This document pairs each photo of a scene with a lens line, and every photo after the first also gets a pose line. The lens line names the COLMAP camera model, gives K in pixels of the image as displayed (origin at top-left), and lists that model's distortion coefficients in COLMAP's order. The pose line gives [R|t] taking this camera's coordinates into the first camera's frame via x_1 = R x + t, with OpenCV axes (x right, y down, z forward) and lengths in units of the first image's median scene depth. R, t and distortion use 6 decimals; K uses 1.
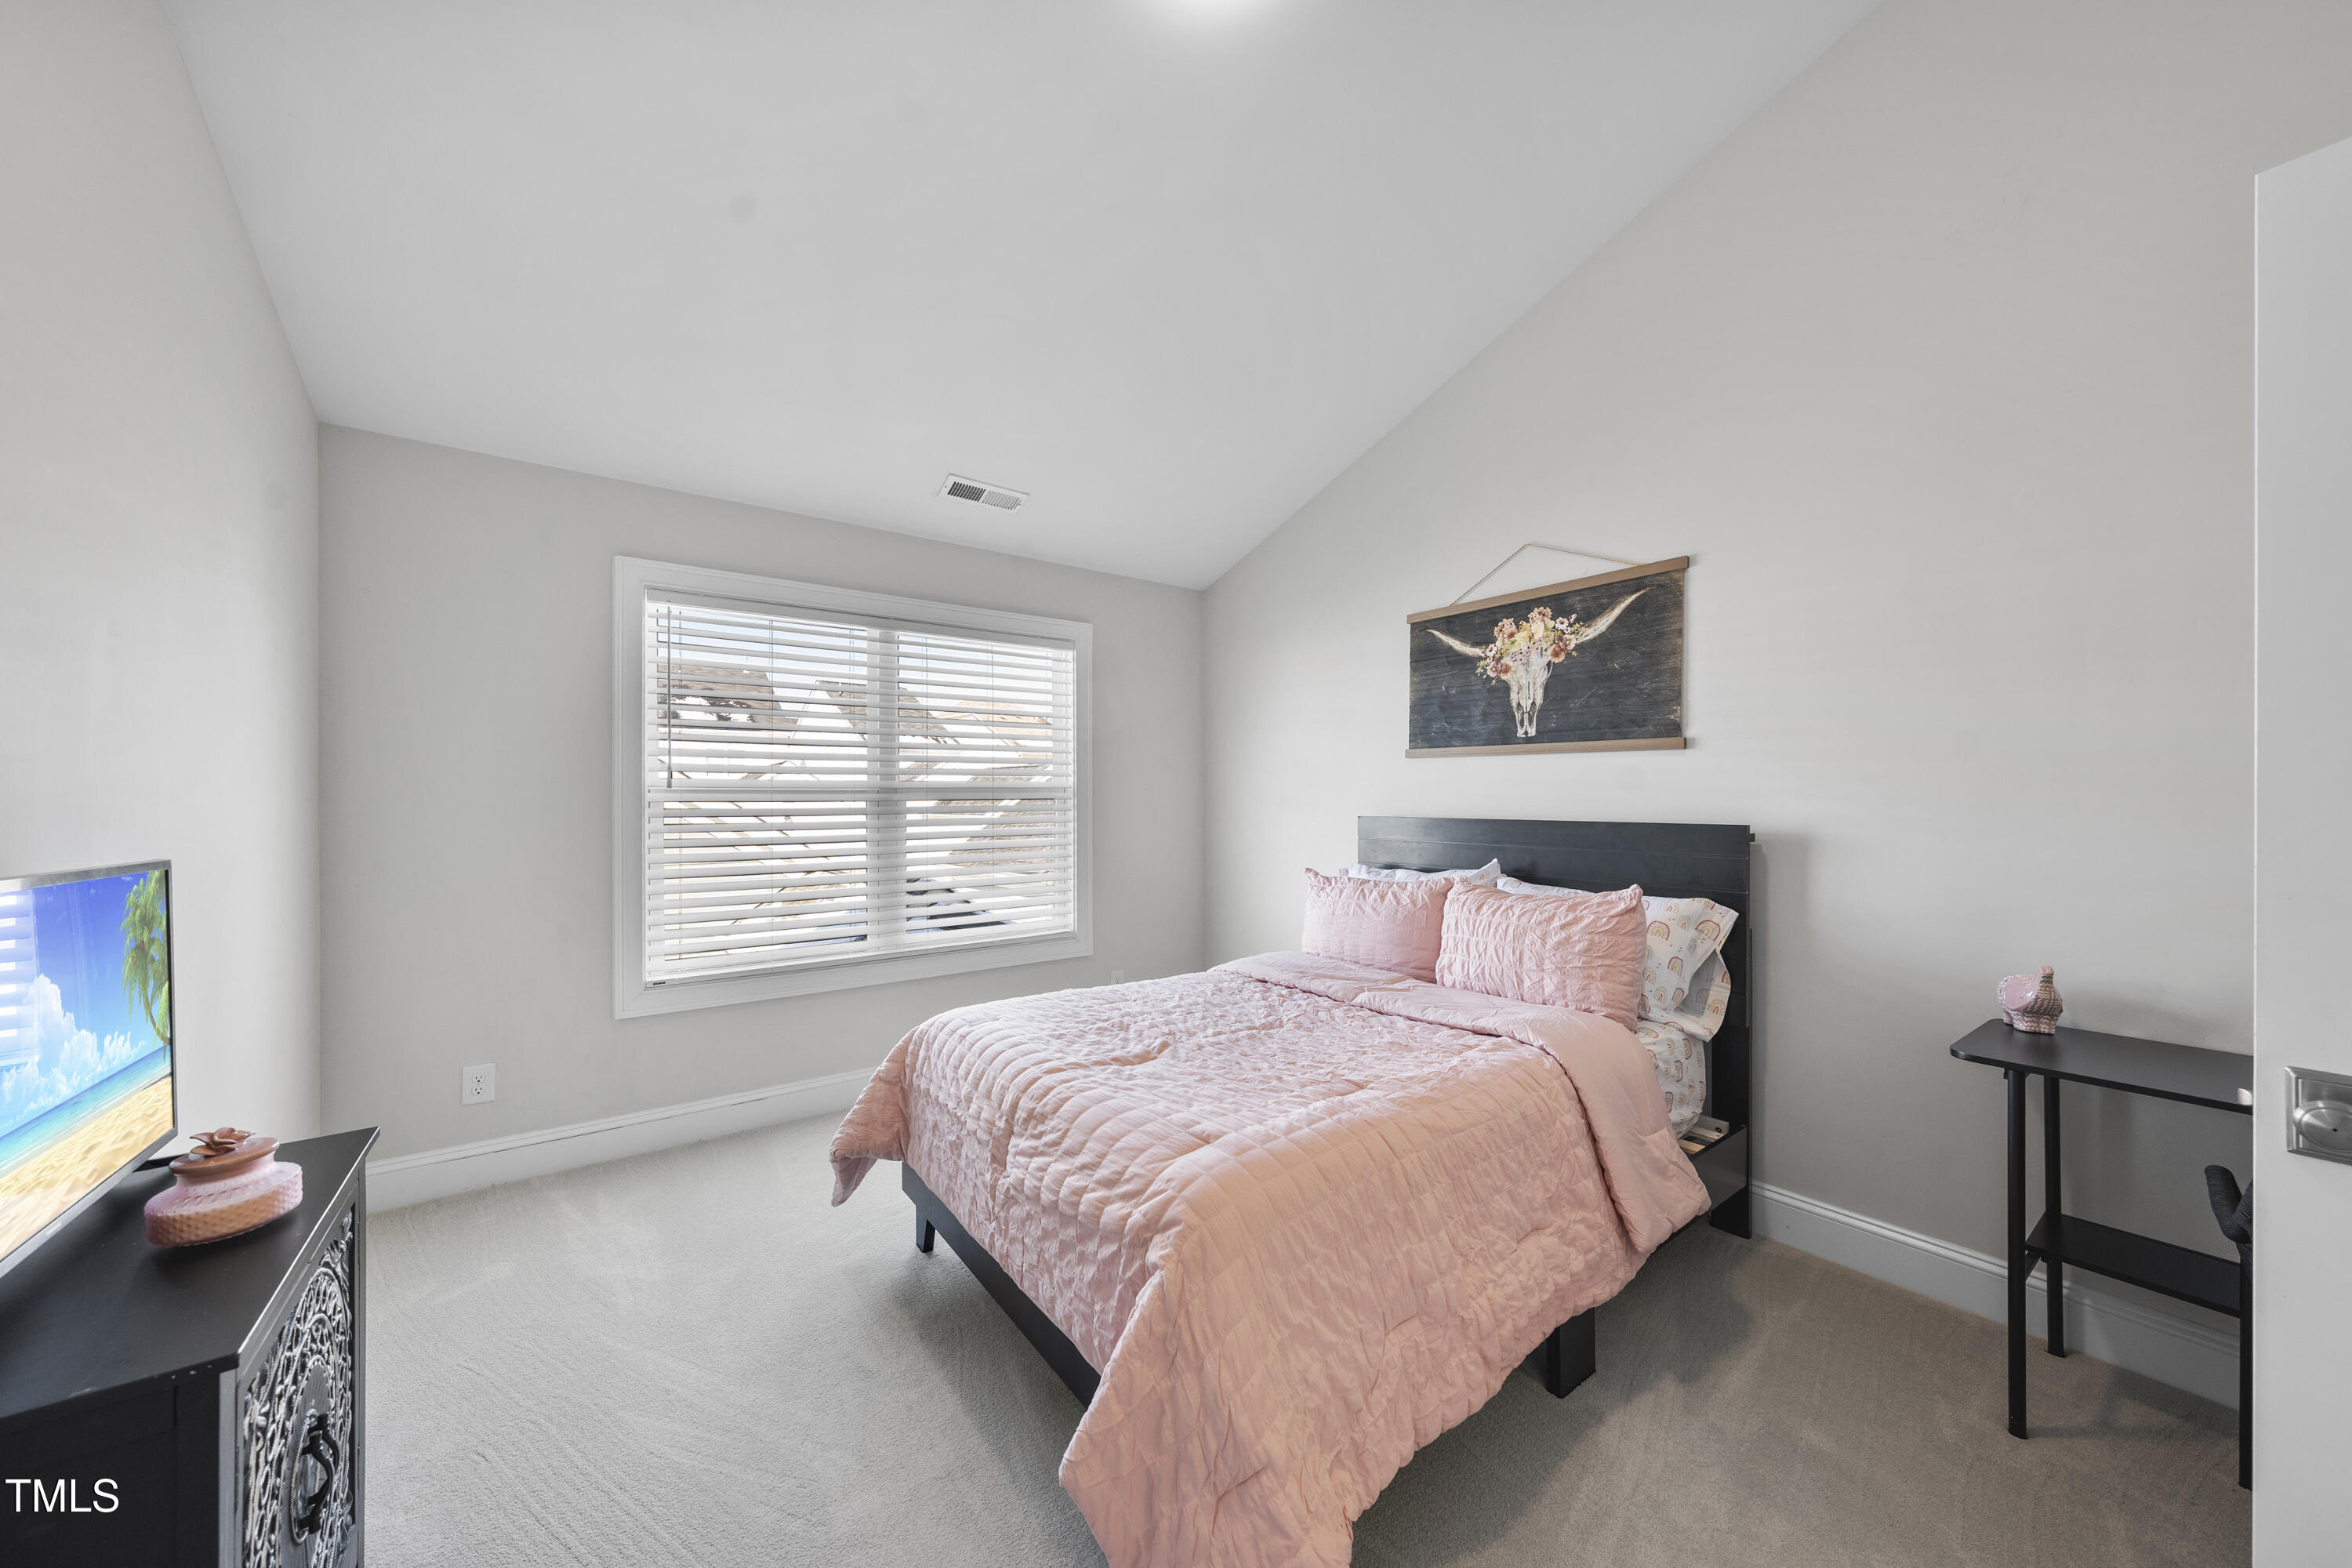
lens RADIAL K [[810.1, 0, 1166.1], [0, 810.1, 793.8], [0, 0, 1]] dist [-0.003025, -0.000215]
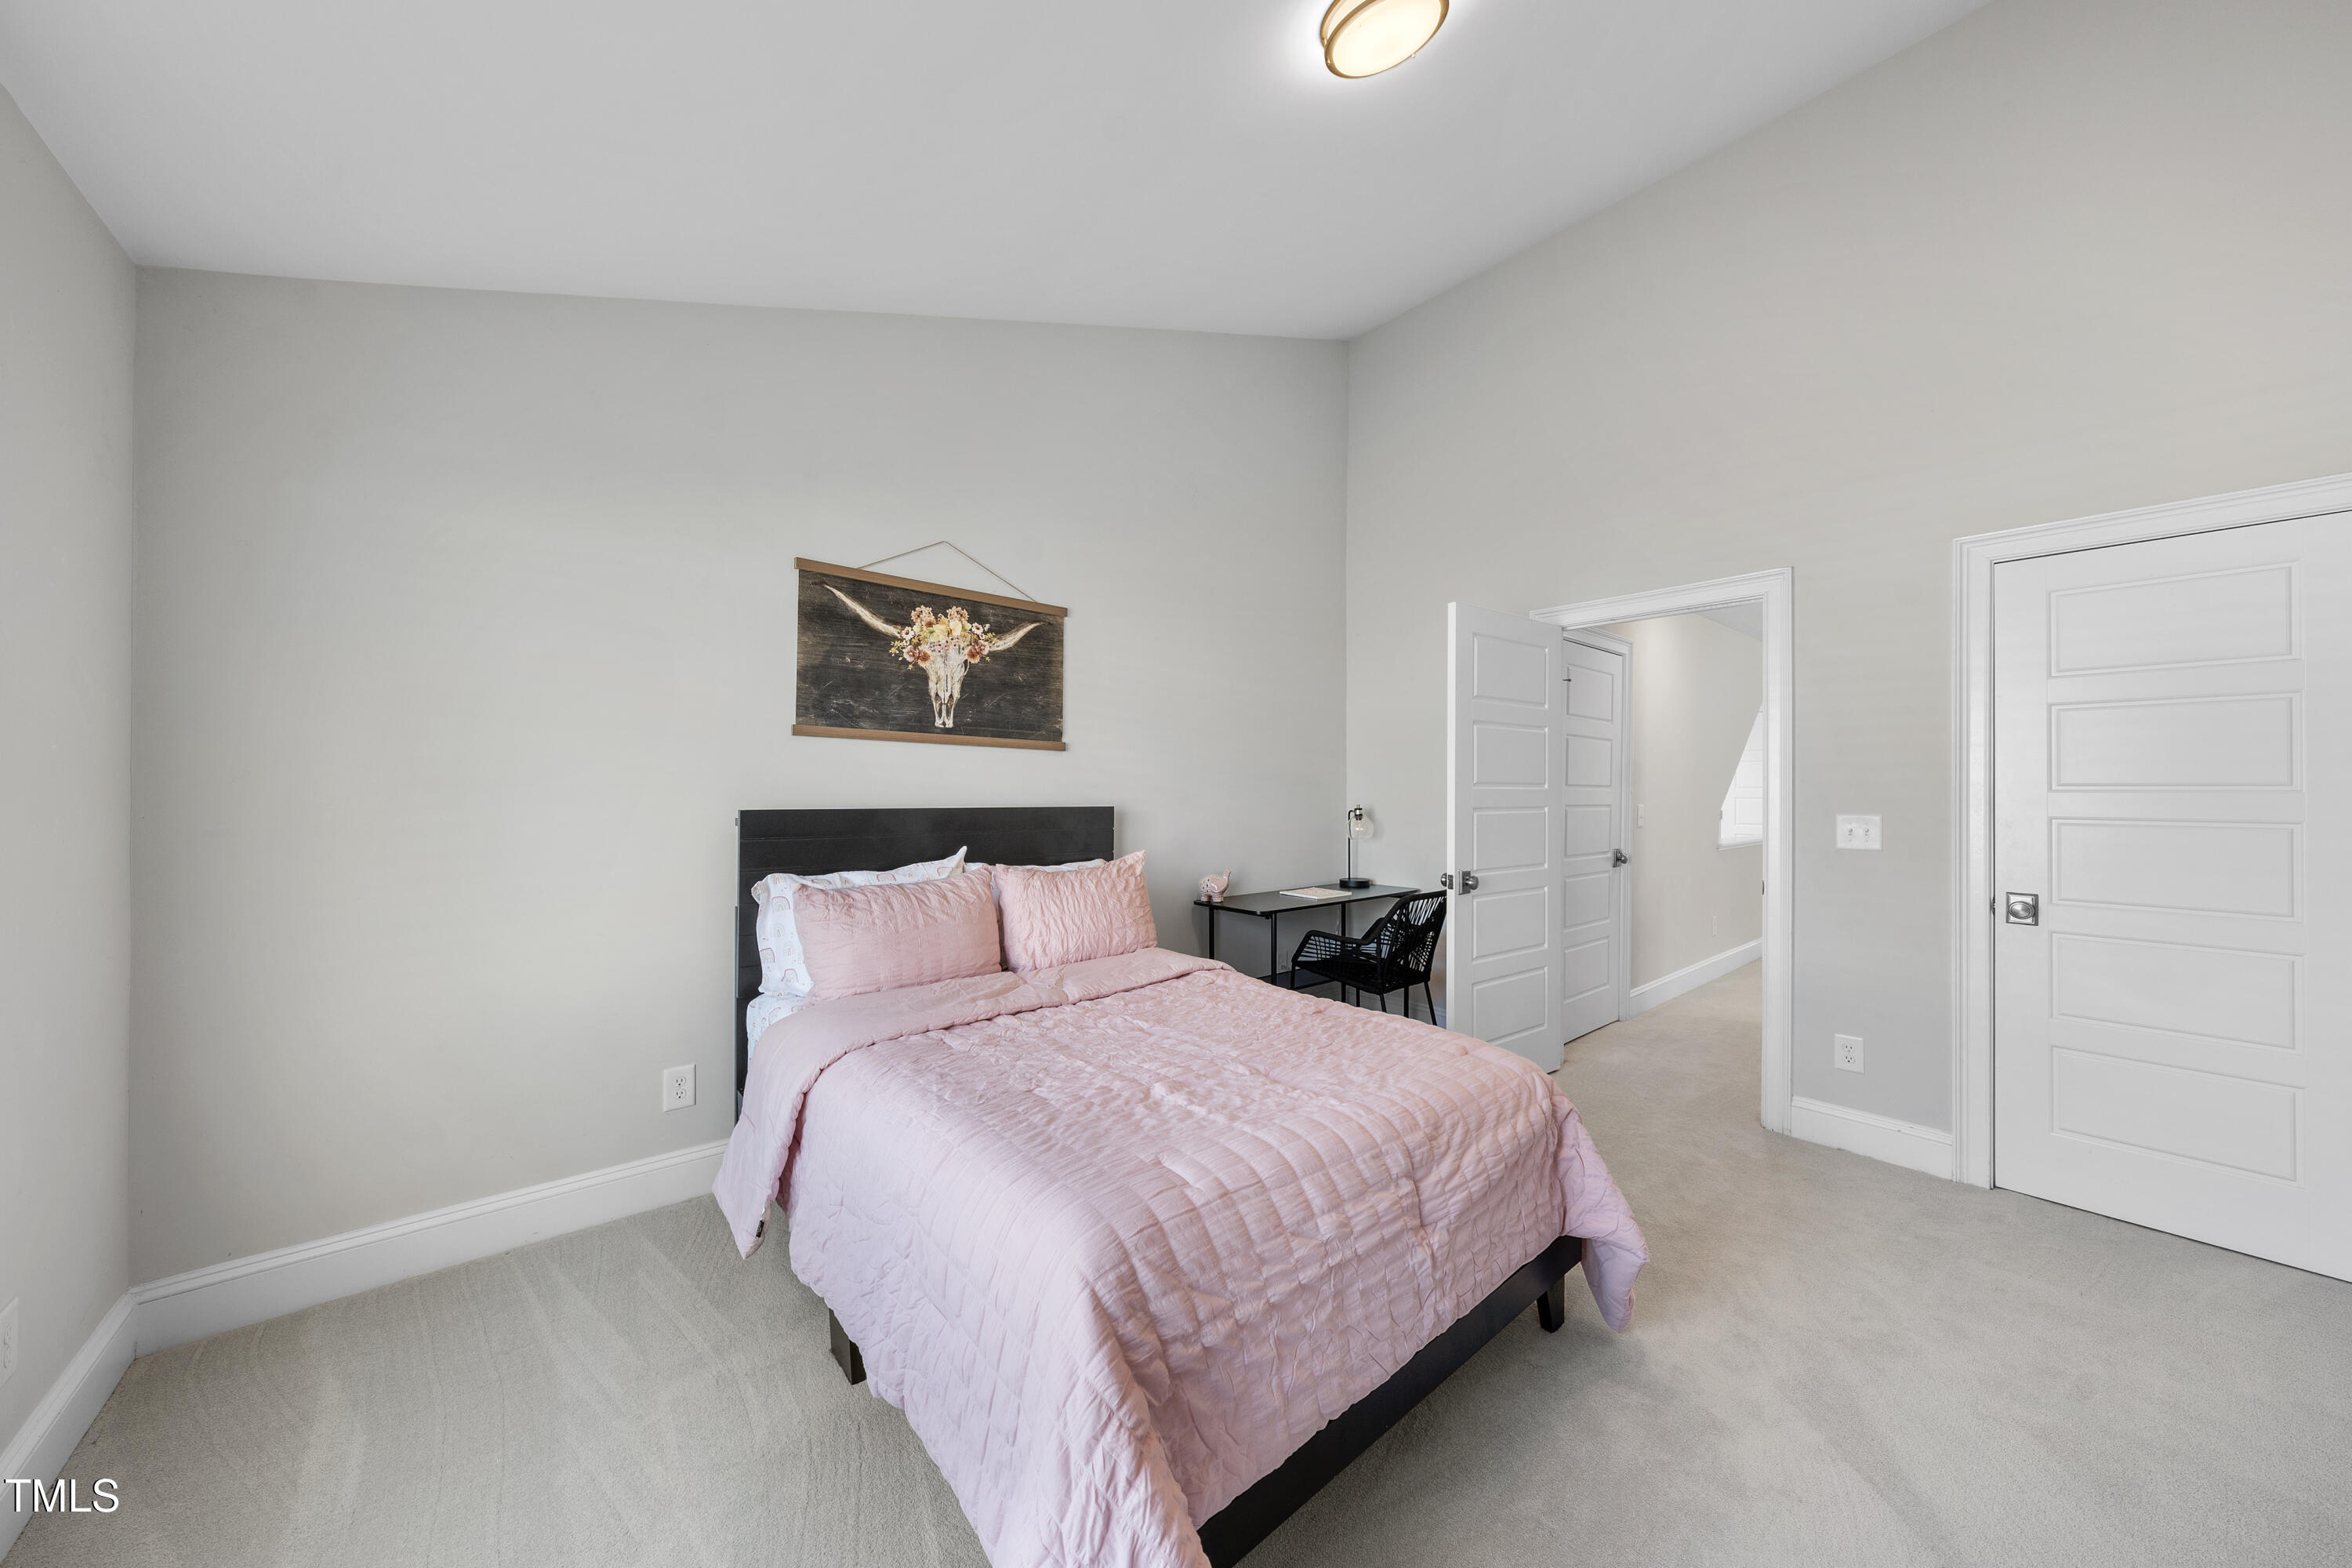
lens RADIAL K [[810.1, 0, 1170.3], [0, 810.1, 791.3], [0, 0, 1]] dist [-0.003025, -0.000215]
pose [[-0.084949, -0.002121, 0.996383, -0.607700], [-0.012893, 0.999916, 0.001029, 0.005848], [-0.996302, -0.012759, -0.084969, 0.799824]]
